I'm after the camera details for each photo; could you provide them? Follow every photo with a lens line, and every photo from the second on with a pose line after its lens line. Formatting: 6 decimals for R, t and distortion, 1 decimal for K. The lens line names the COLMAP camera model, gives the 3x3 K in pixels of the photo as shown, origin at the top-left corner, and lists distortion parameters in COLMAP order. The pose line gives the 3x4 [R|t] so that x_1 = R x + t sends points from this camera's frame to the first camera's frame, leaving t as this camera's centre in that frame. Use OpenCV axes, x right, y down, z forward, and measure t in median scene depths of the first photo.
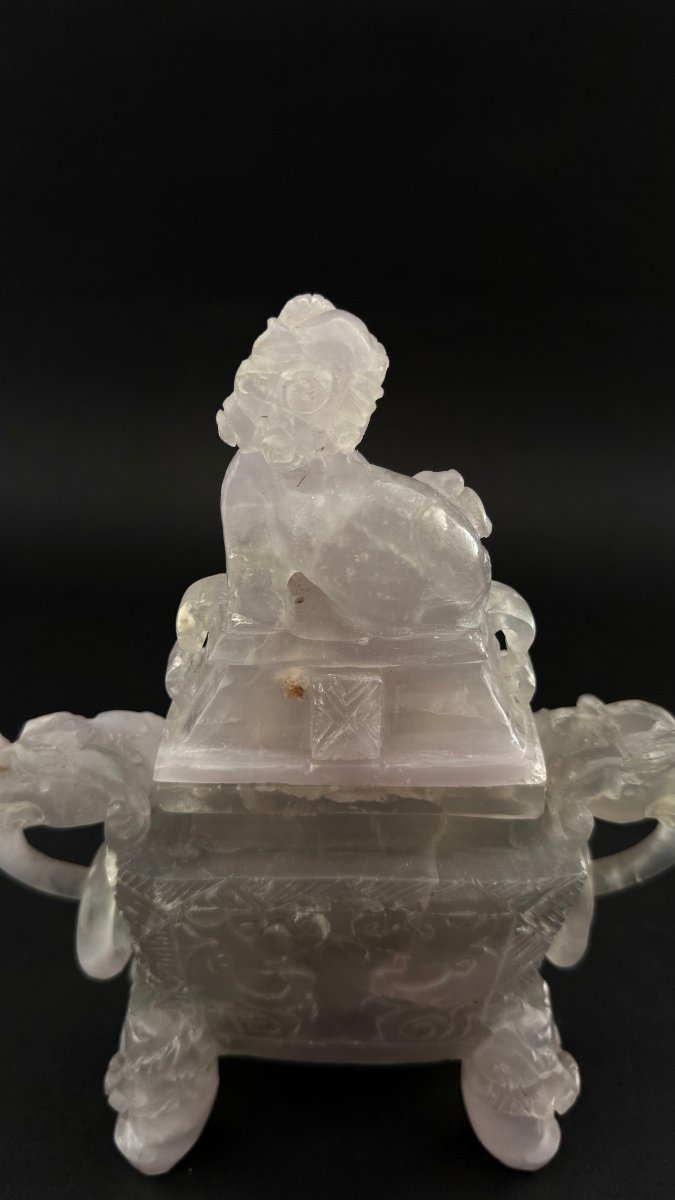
lens RADIAL K [[886.6, 0, 340.4], [0, 886.6, 594.2], [0, 0, 1]] dist [0.161256, -0.472178]
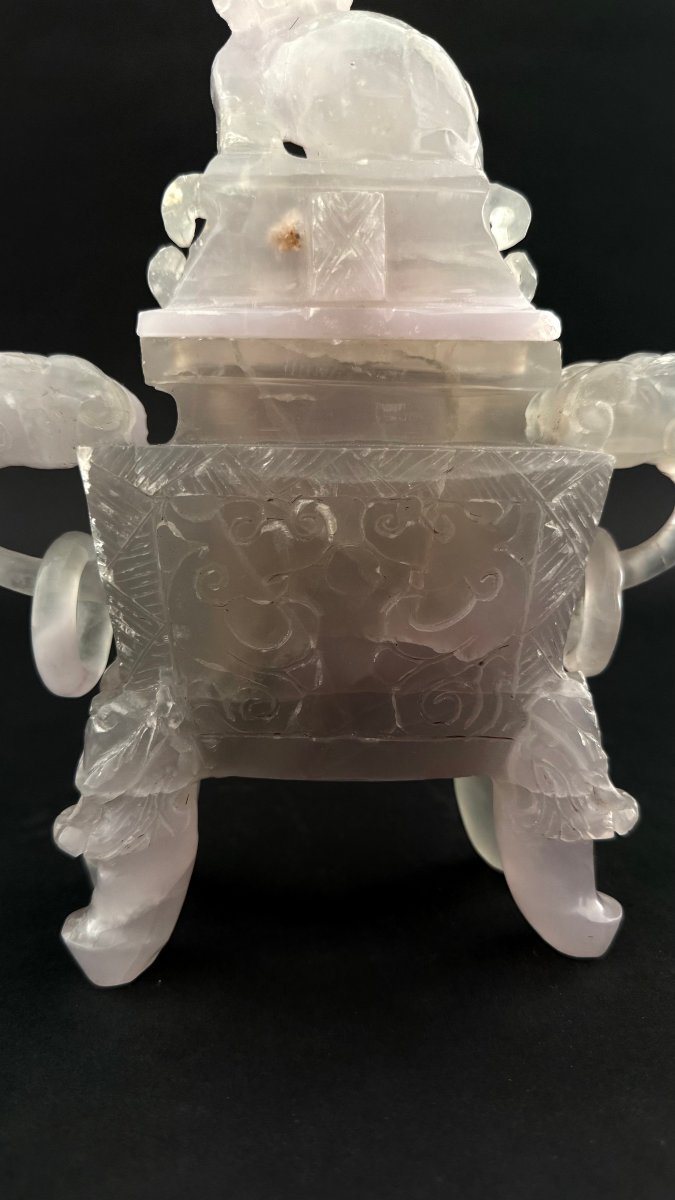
lens RADIAL K [[886.6, 0, 340.4], [0, 886.6, 594.2], [0, 0, 1]] dist [0.161256, -0.472178]
pose [[0.997099, -0.028956, 0.070399, -0.070998], [0.048305, 0.955450, -0.291174, 0.691777], [-0.058831, 0.293730, 0.954076, 0.188323]]
